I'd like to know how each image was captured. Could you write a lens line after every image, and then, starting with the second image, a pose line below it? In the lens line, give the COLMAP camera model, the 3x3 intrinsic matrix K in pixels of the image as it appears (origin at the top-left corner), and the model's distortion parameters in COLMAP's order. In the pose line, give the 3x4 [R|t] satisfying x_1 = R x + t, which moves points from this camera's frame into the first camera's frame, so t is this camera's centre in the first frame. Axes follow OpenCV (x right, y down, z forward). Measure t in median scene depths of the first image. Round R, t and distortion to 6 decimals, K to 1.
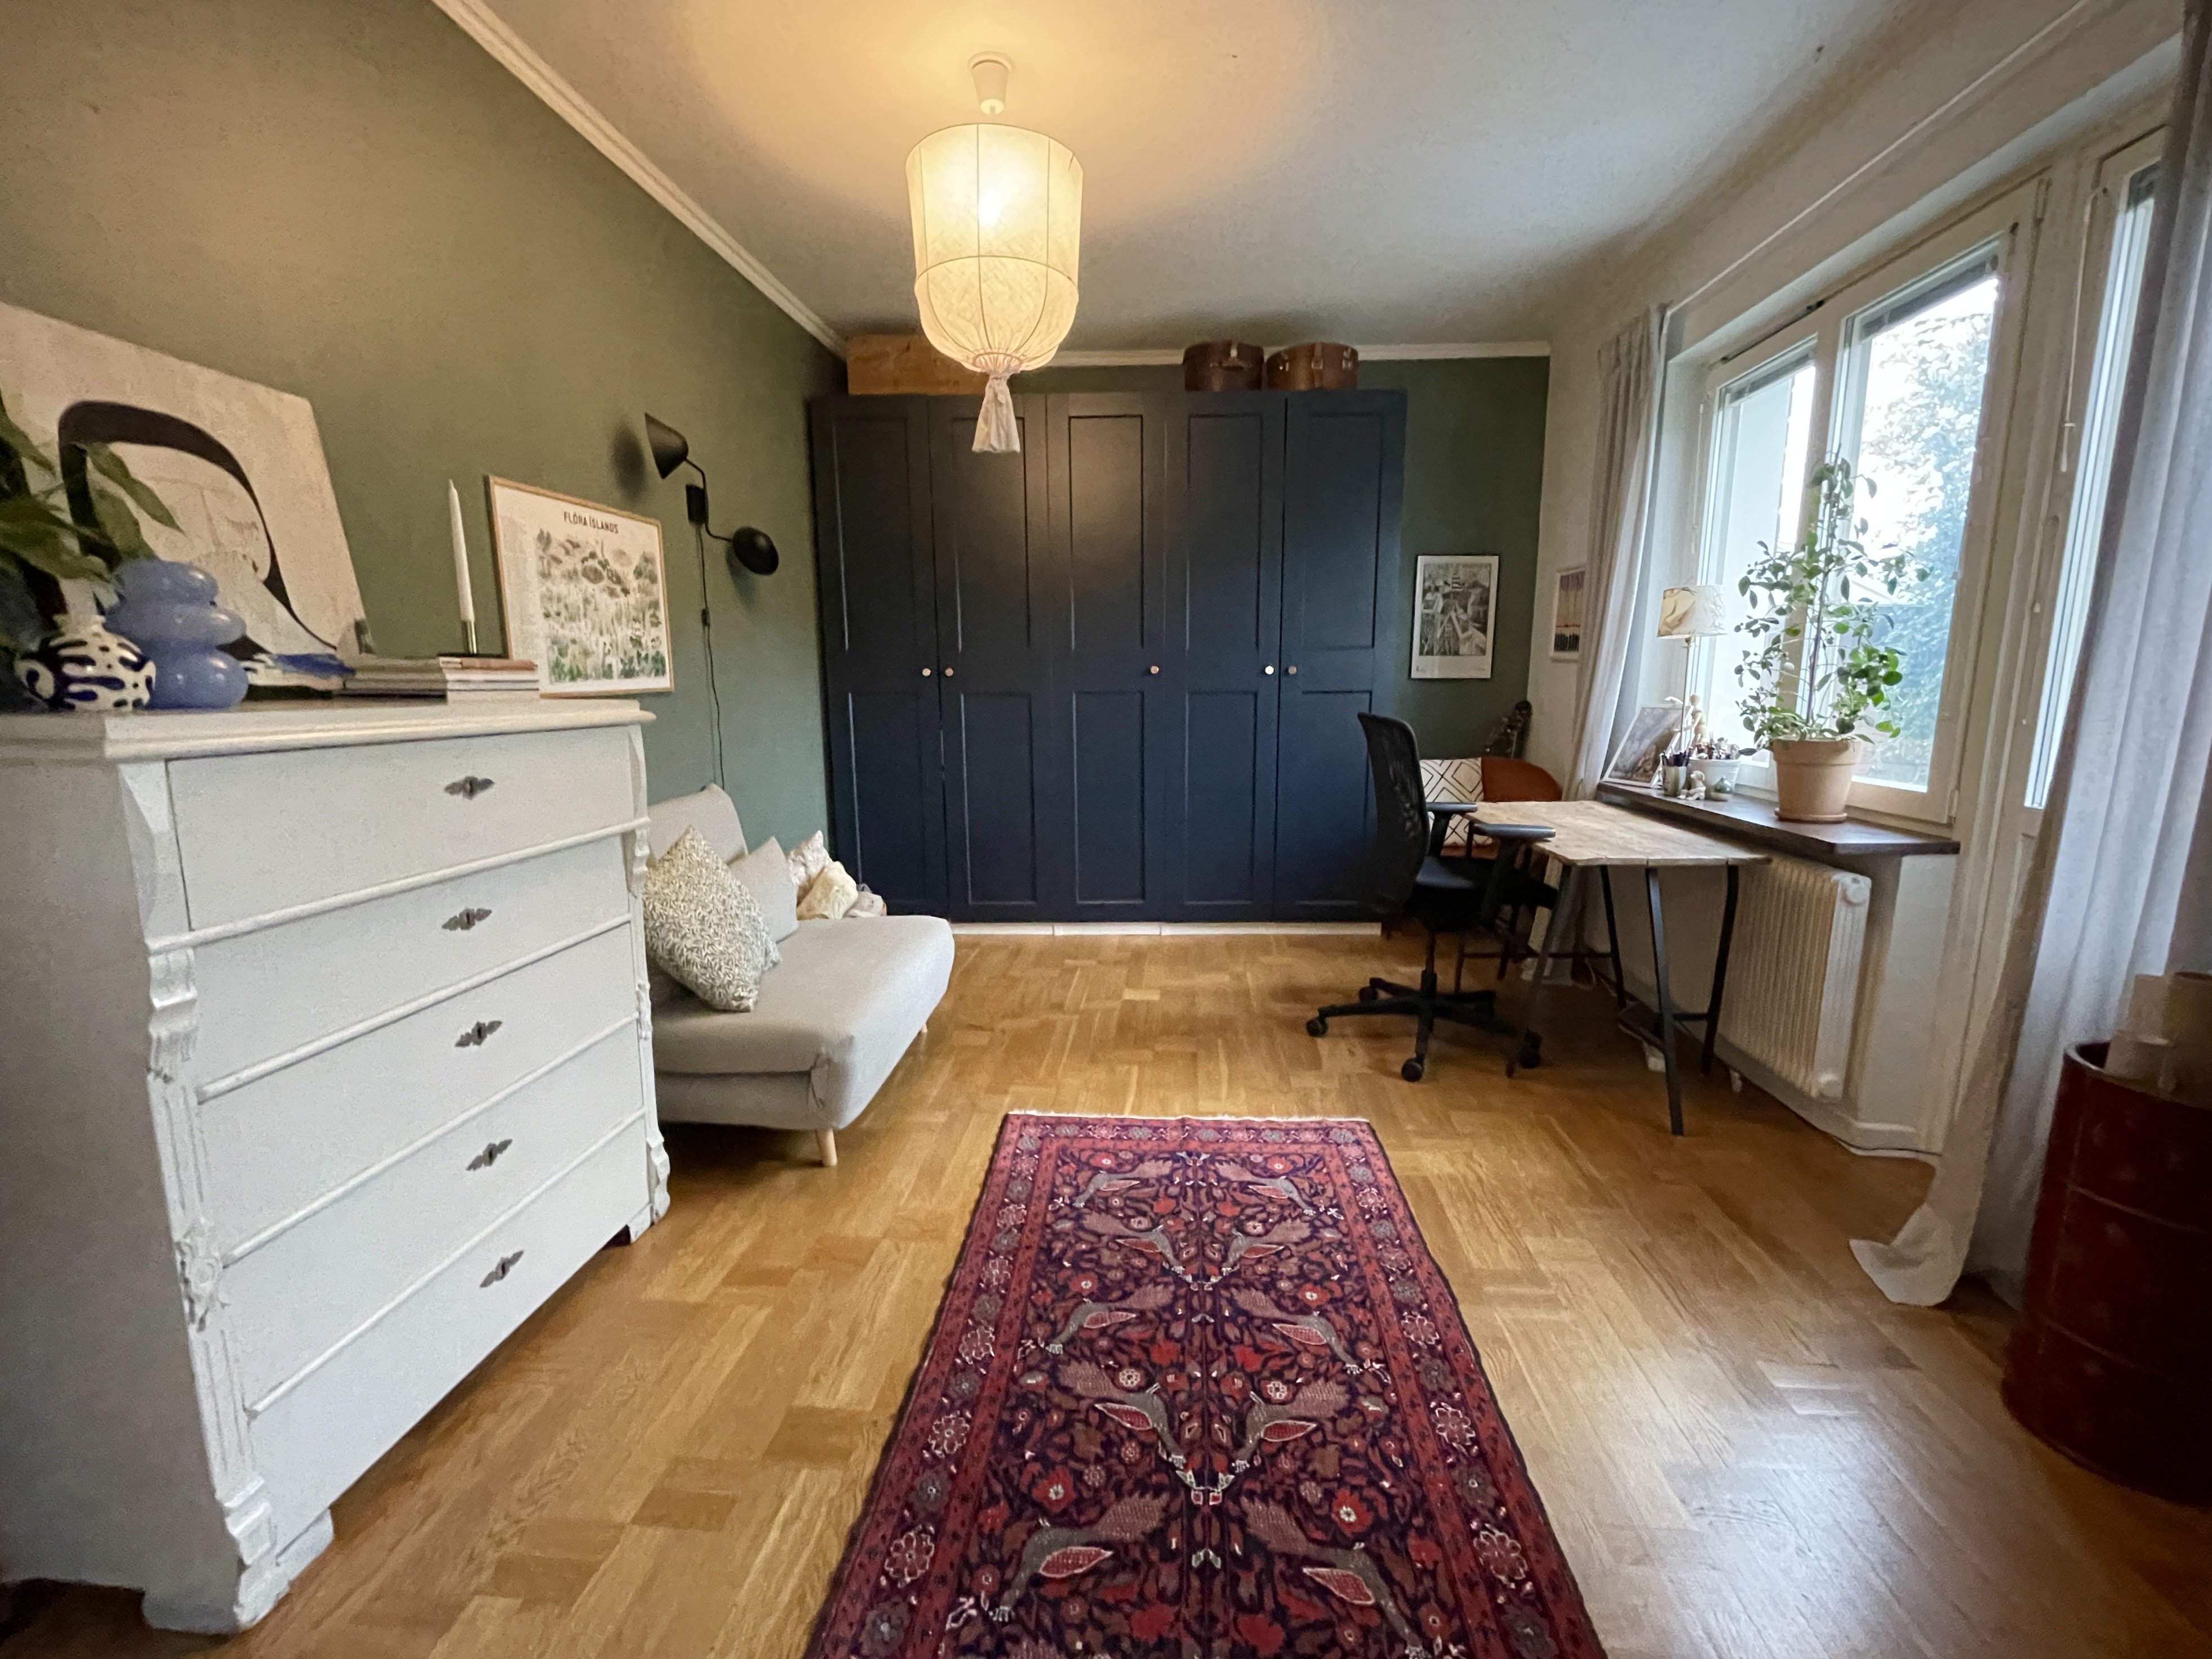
lens RADIAL K [[920.0, 0, 1108.2], [0, 920.0, 826.2], [0, 0, 1]] dist [-0.000615, -0.000571]
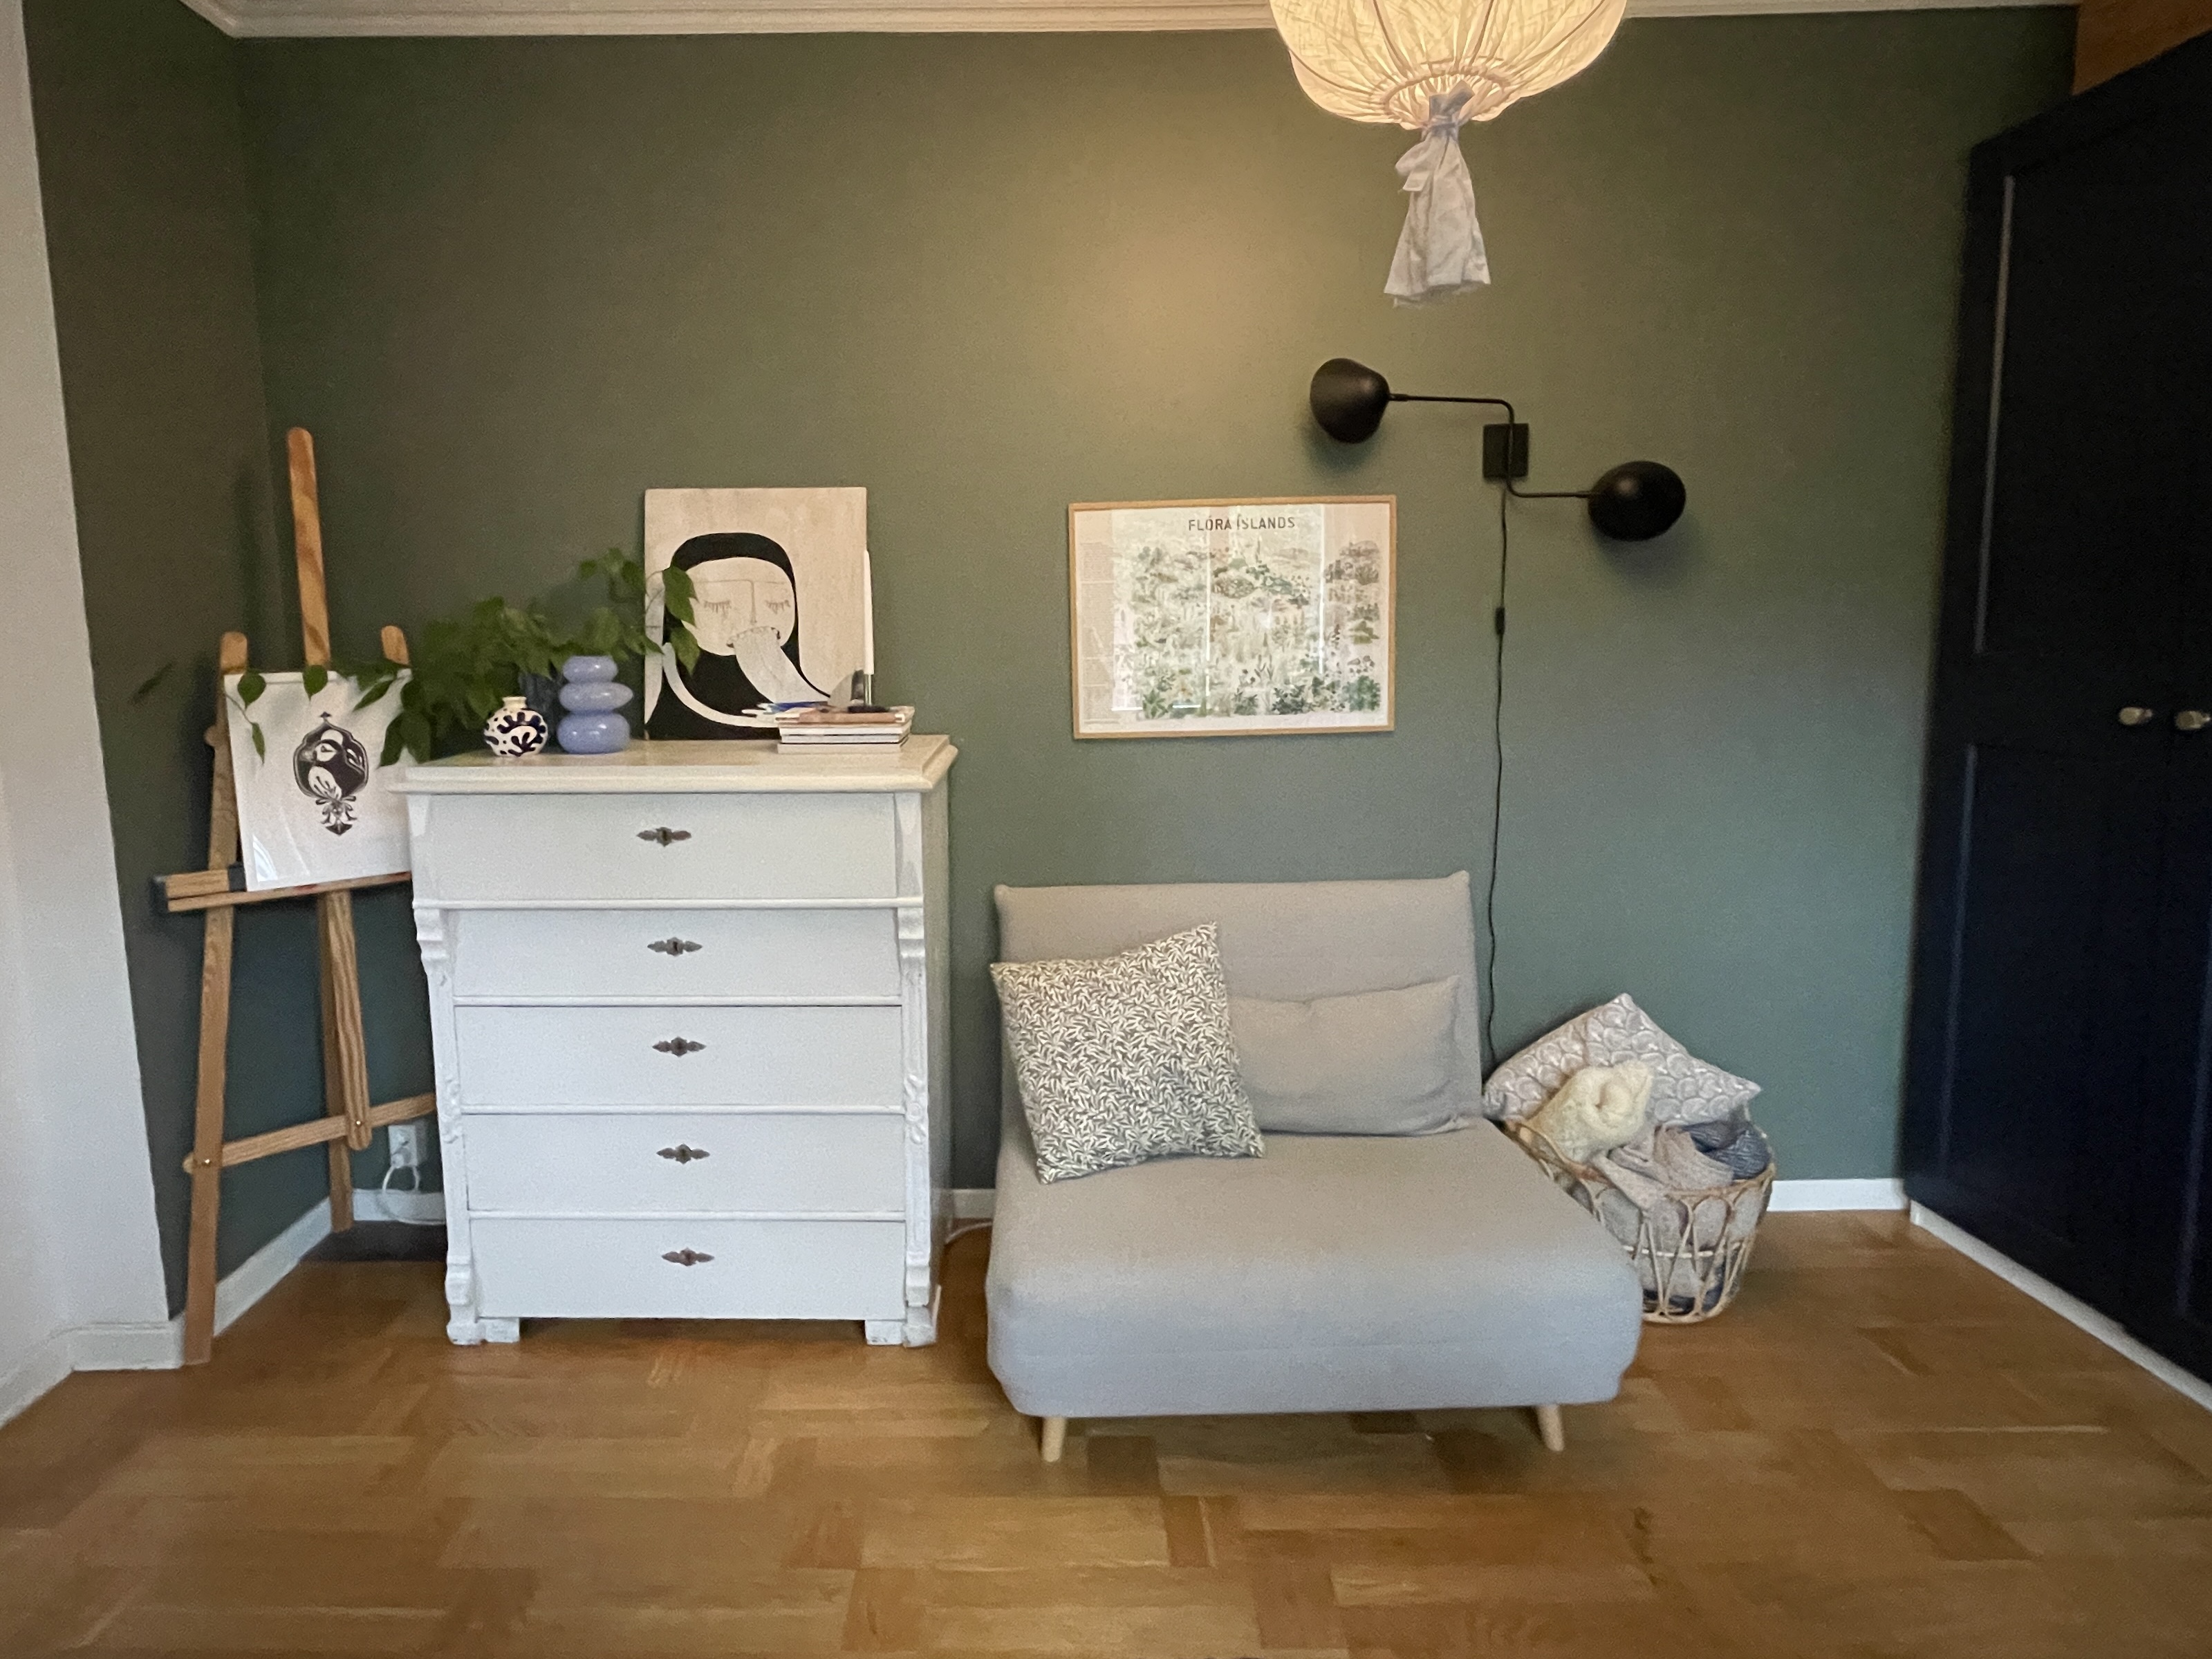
lens RADIAL K [[1131.7, 0, 1011.2], [0, 1131.7, 754.5], [0, 0, 1]] dist [0.000010, 0.000438]
pose [[0.082715, 0.116536, -0.989736, 0.462370], [-0.149051, 0.983415, 0.103335, -0.223853], [0.985364, 0.138974, 0.098713, 0.805317]]
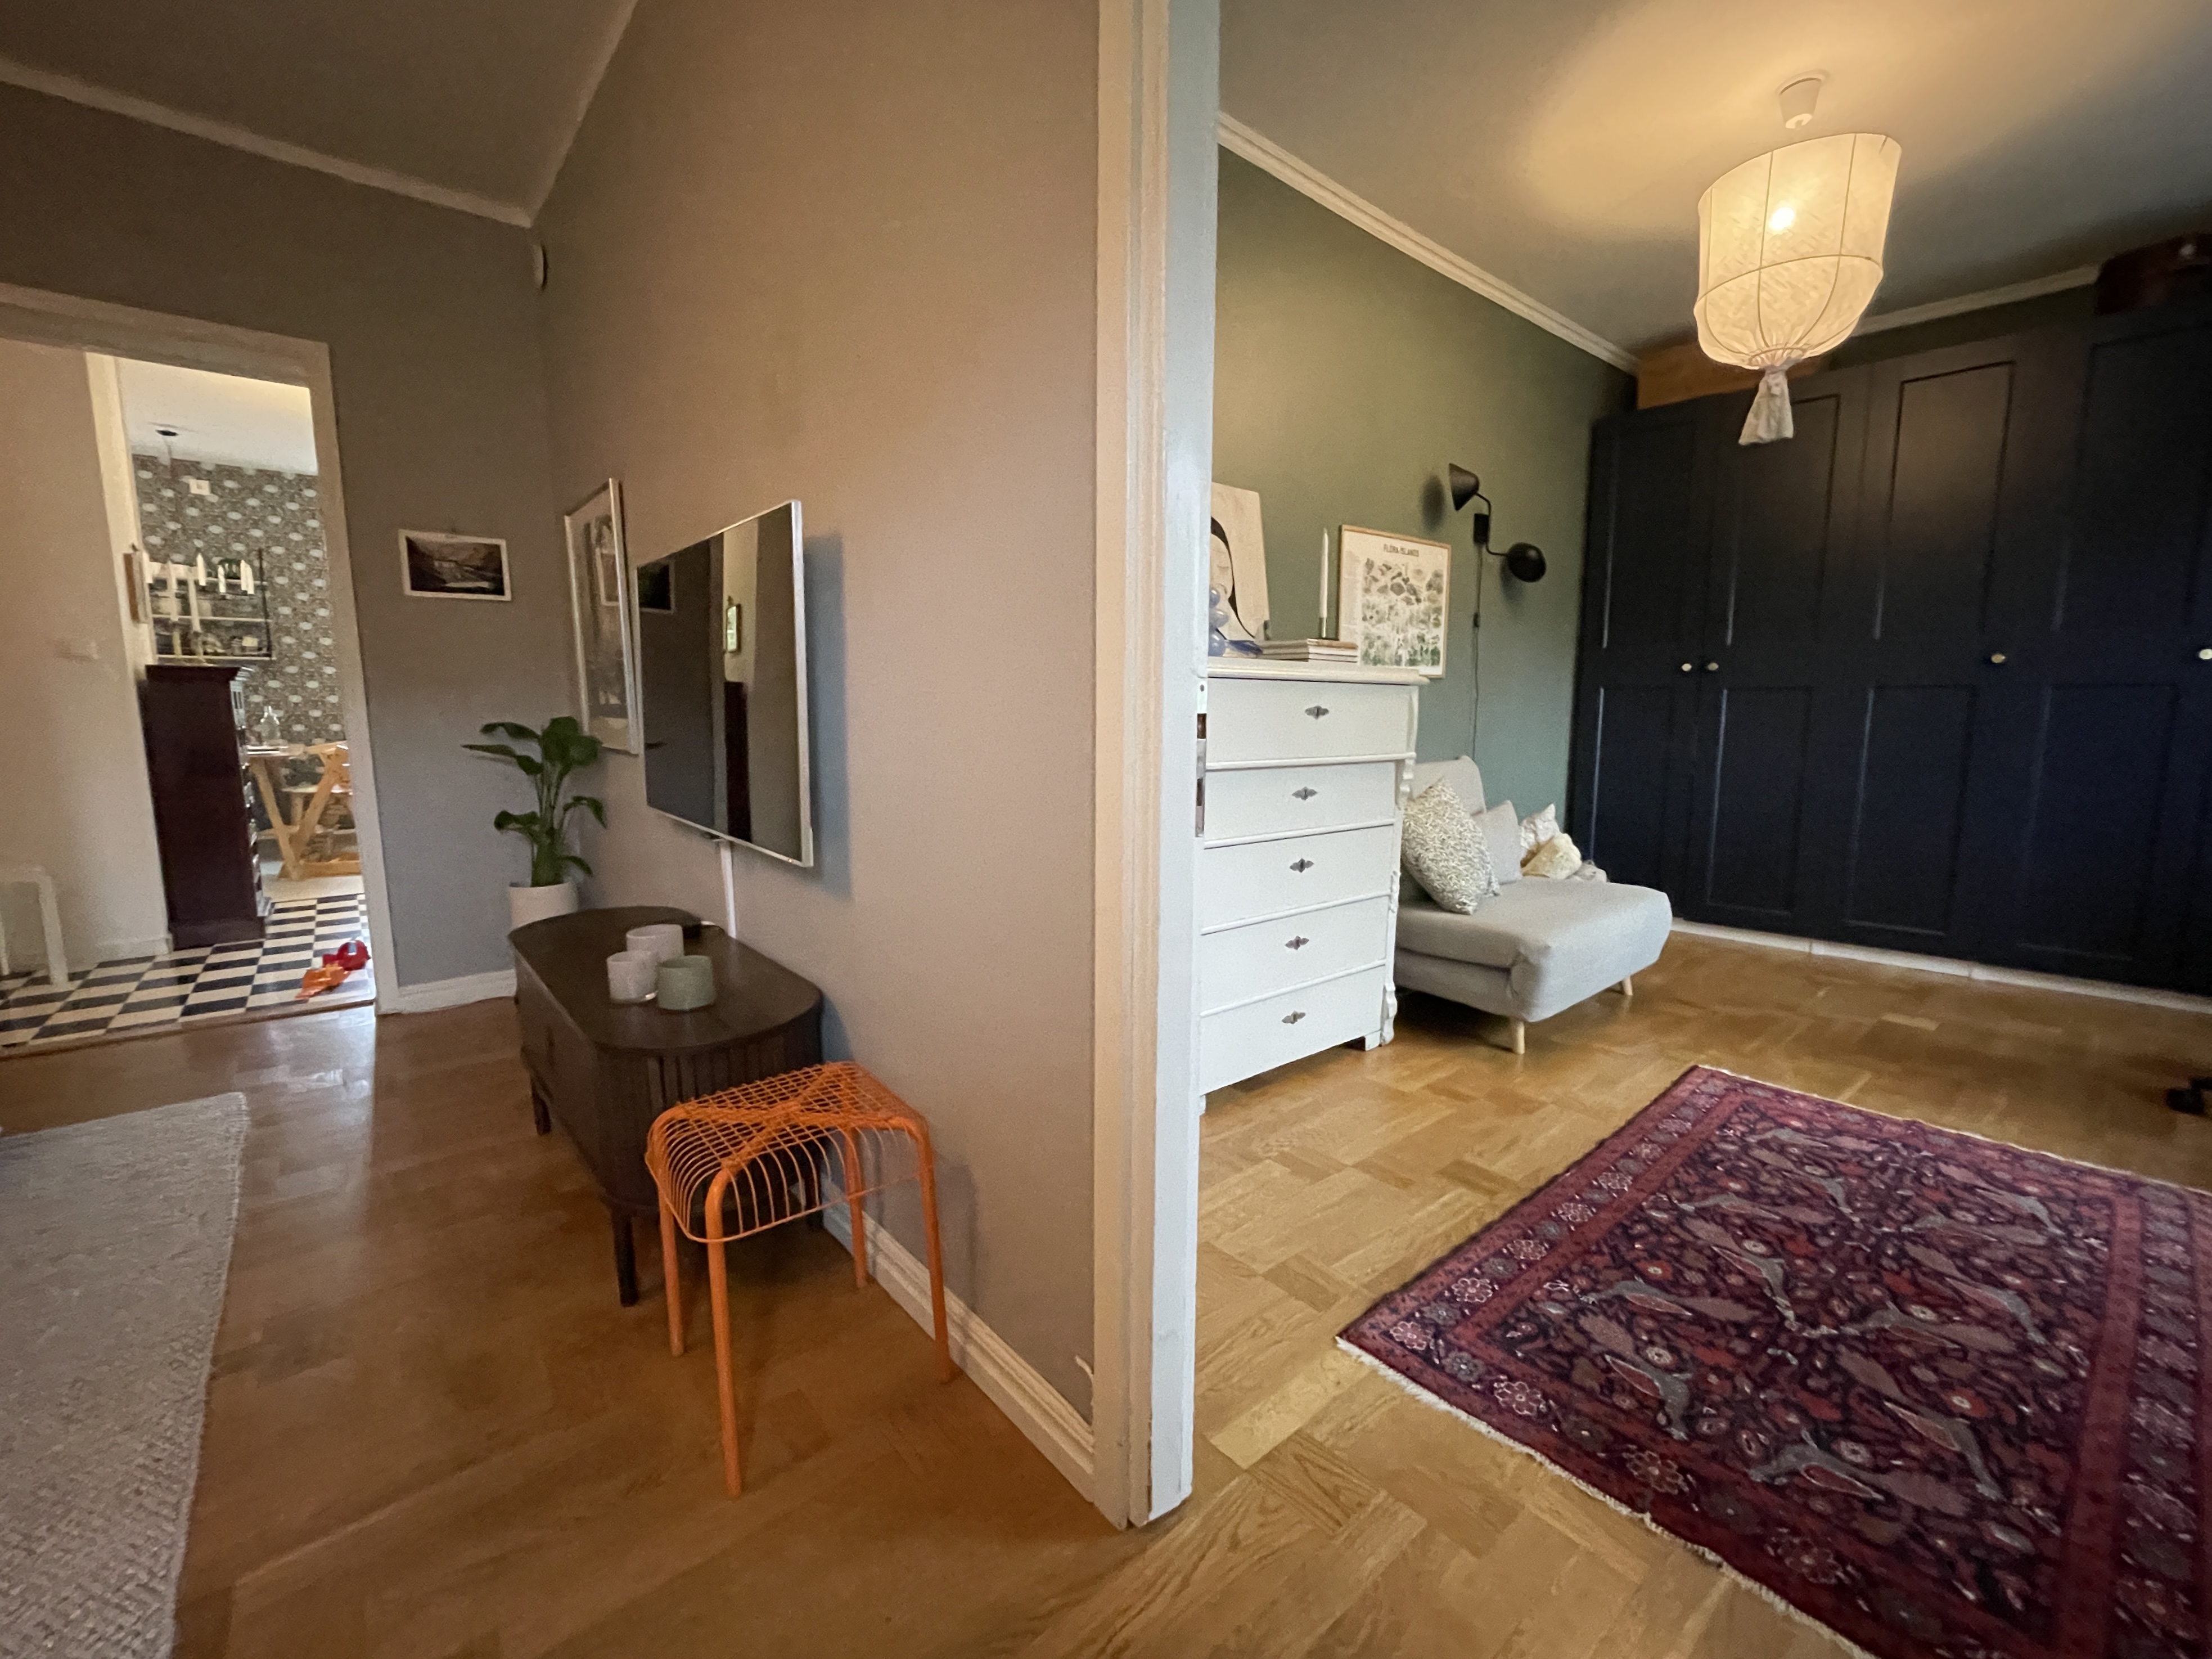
lens RADIAL K [[920.0, 0, 1108.2], [0, 920.0, 826.2], [0, 0, 1]] dist [-0.000615, -0.000571]
pose [[0.707079, 0.099633, -0.700081, 0.136270], [-0.120166, 0.992555, 0.019890, 0.109218], [0.696850, 0.070062, 0.713787, -0.267916]]
